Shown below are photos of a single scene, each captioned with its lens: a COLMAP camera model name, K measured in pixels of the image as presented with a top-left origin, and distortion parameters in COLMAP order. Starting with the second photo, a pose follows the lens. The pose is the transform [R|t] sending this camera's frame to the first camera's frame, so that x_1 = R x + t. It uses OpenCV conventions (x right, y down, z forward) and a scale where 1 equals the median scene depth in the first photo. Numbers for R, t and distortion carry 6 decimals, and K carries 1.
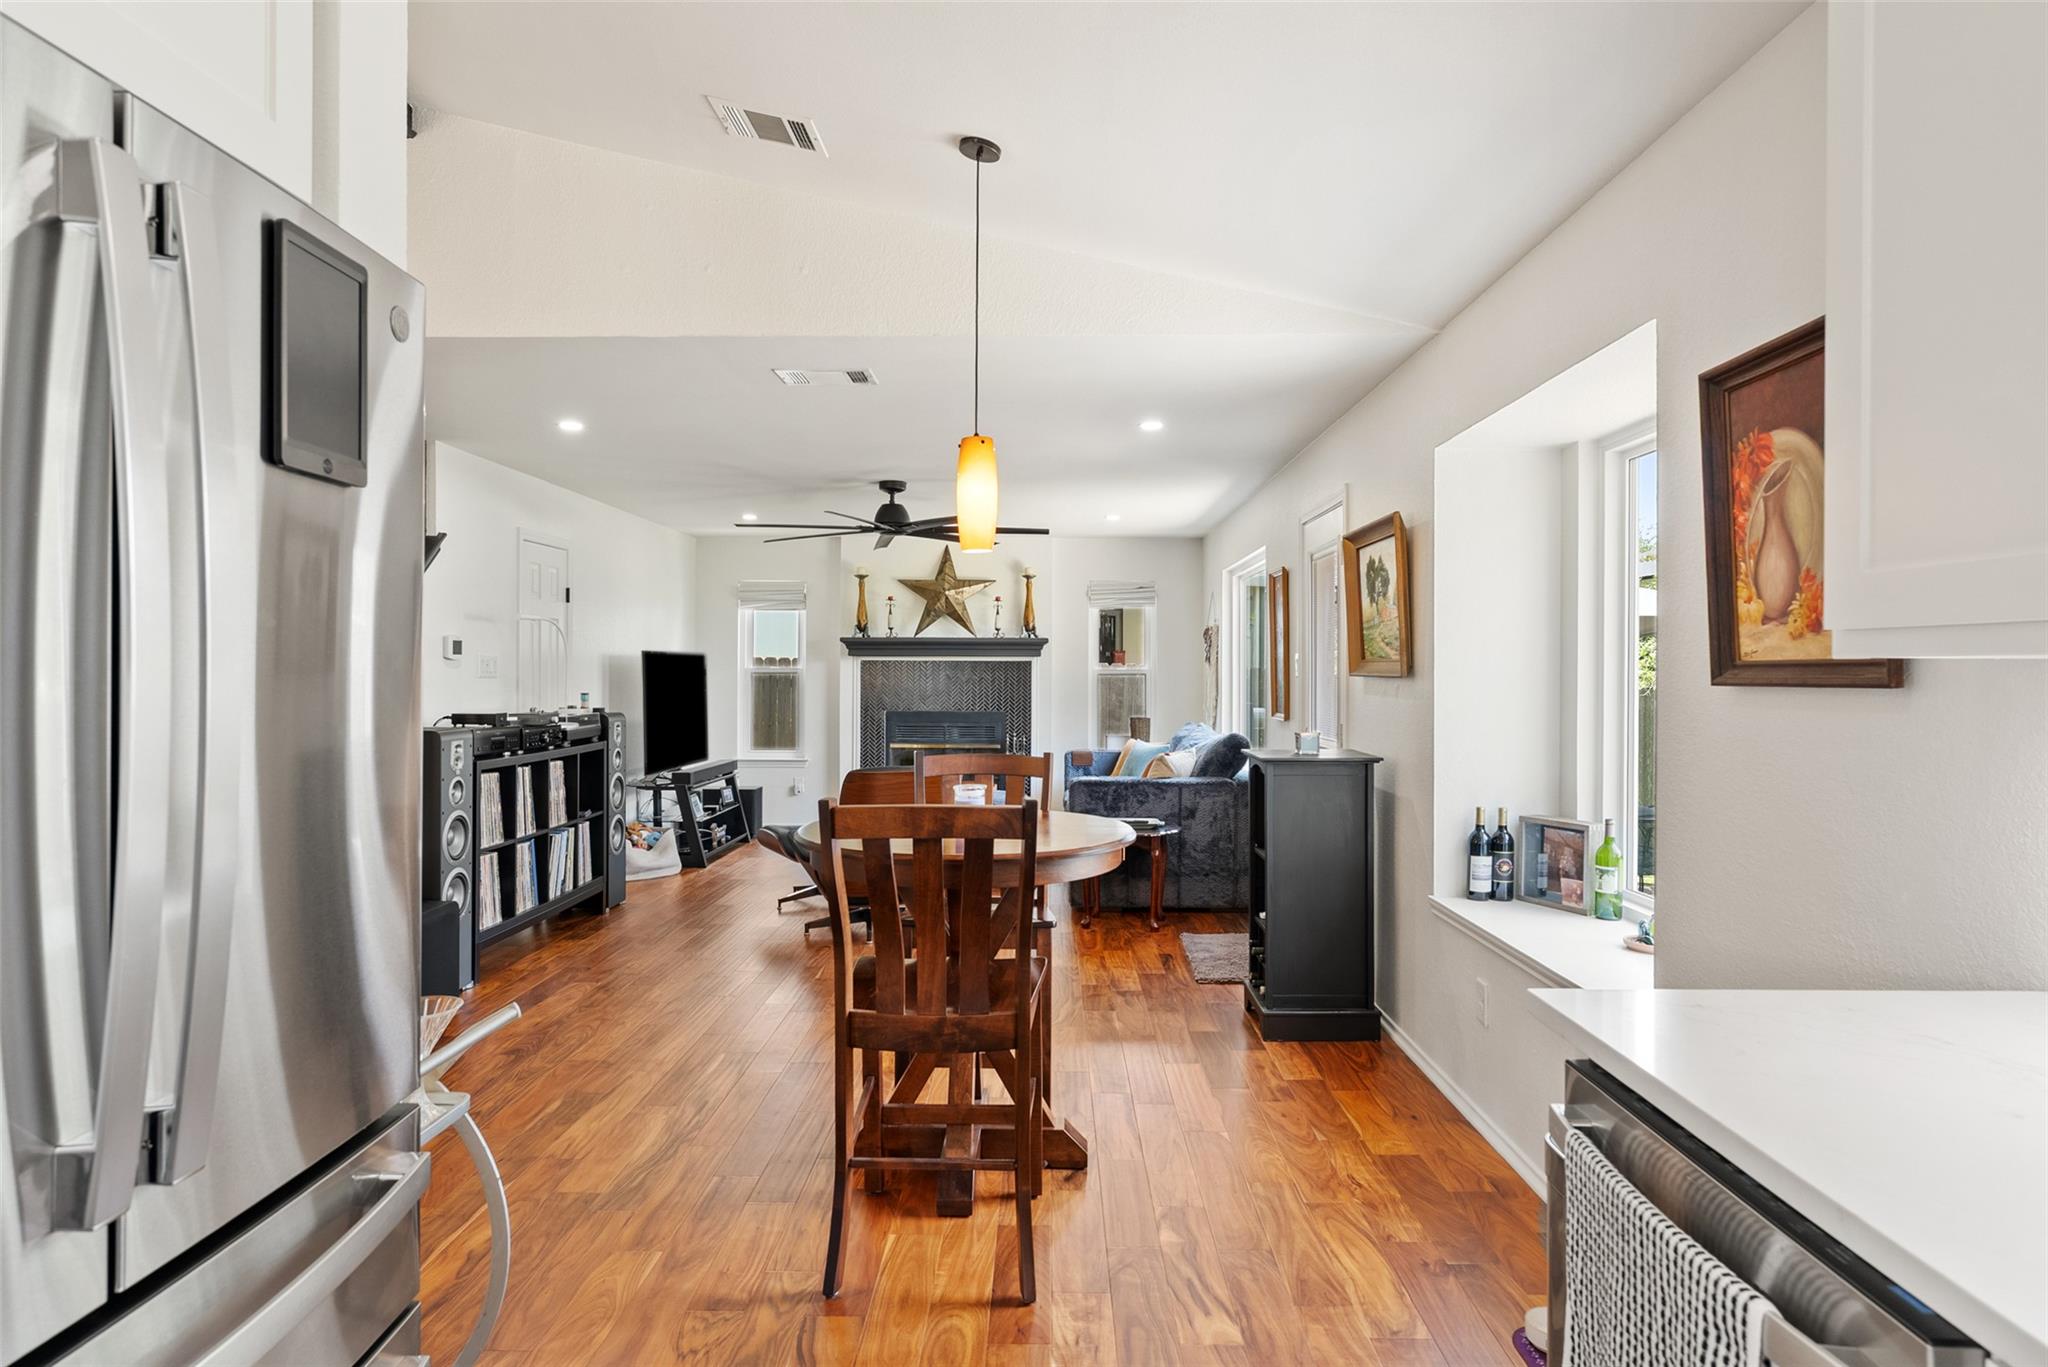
lens RADIAL K [[1190.6, 0, 1022.5], [0, 1190.6, 673.7], [0, 0, 1]] dist [0.004121, 0.000598]
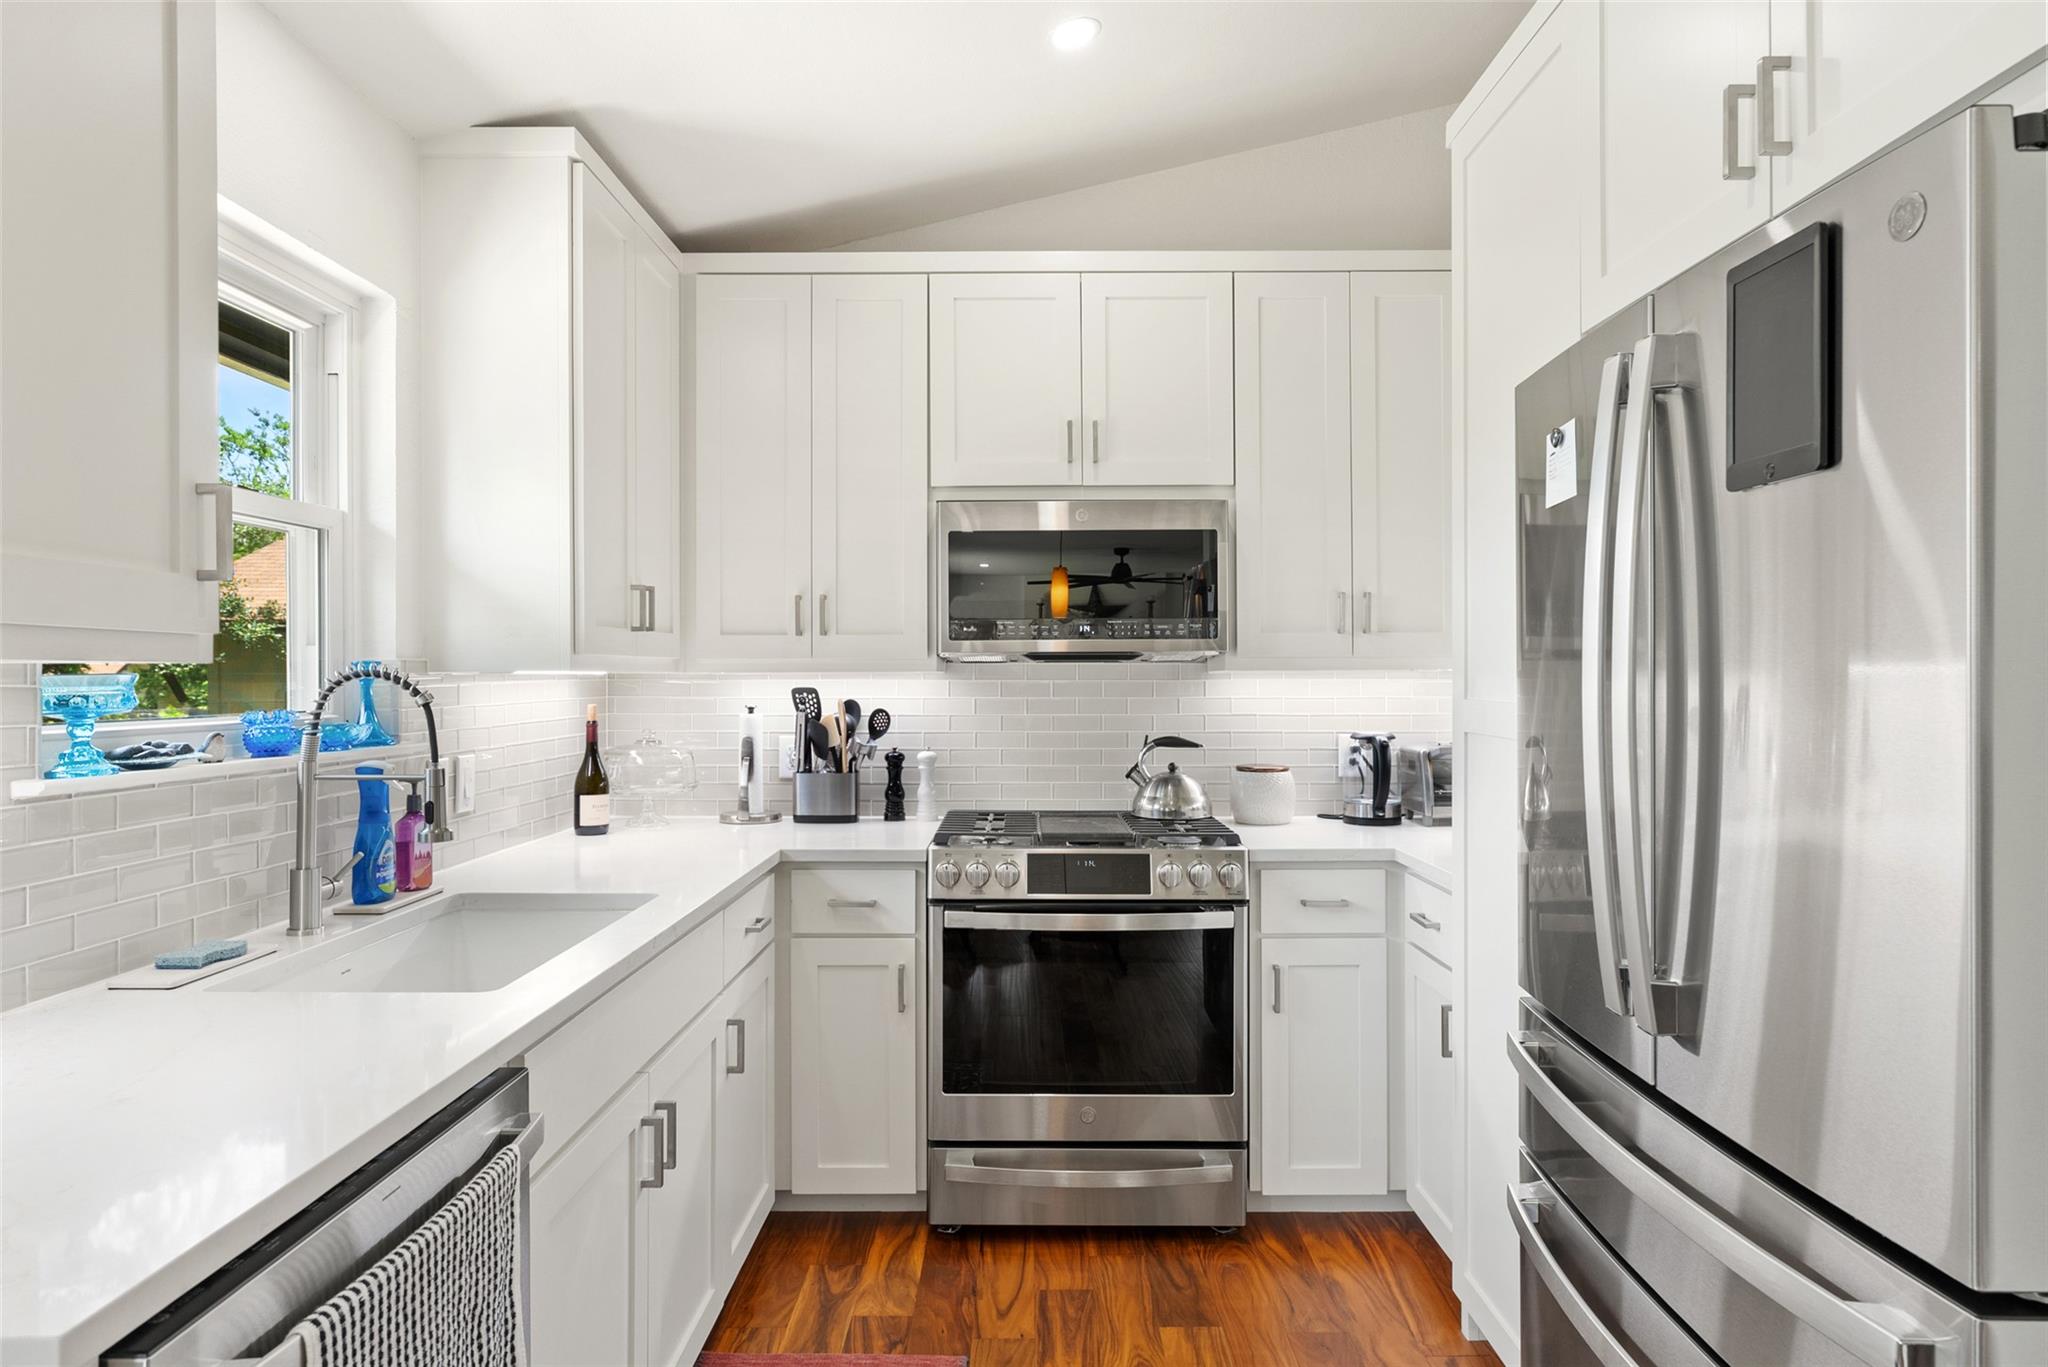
lens RADIAL K [[1195.8, 0, 1023.0], [0, 1195.8, 676.1], [0, 0, 1]] dist [-0.000066, -0.000173]
pose [[-0.999903, -0.000625, -0.013914, 0.007448], [-0.000652, 0.999998, 0.001914, -0.000829], [0.013913, 0.001923, -0.999901, 0.288000]]
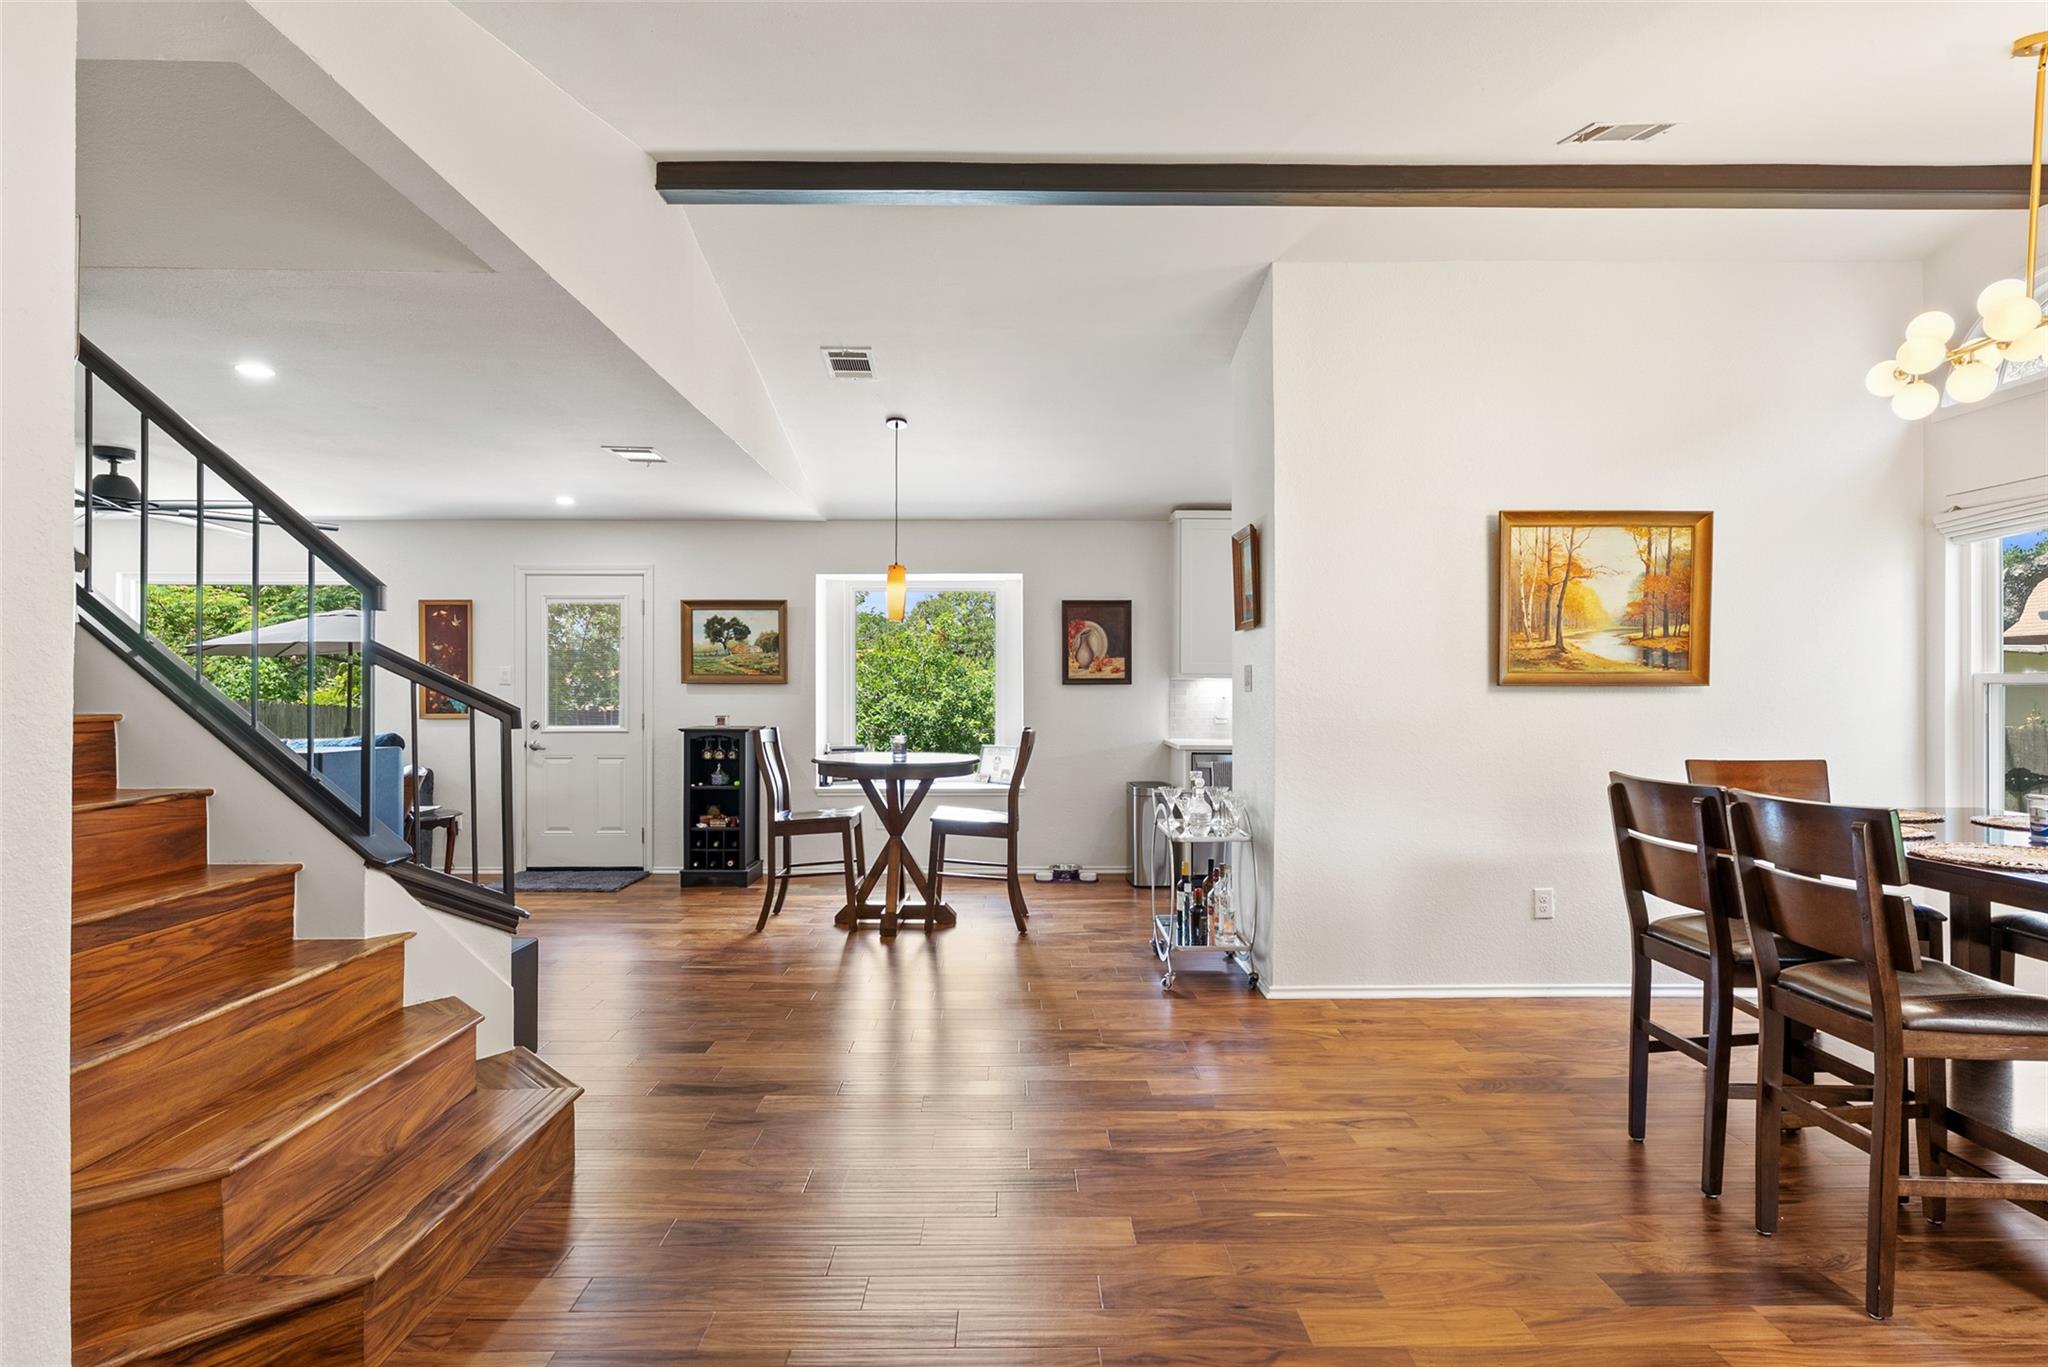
lens RADIAL K [[1045.5, 0, 1021.8], [0, 1045.5, 681.0], [0, 0, 1]] dist [-0.001085, 0.000293]
pose [[-0.029255, 0.002366, 0.999569, -0.749555], [0.001397, 0.999996, -0.002327, 0.001579], [-0.999571, 0.001328, -0.029258, 0.344722]]
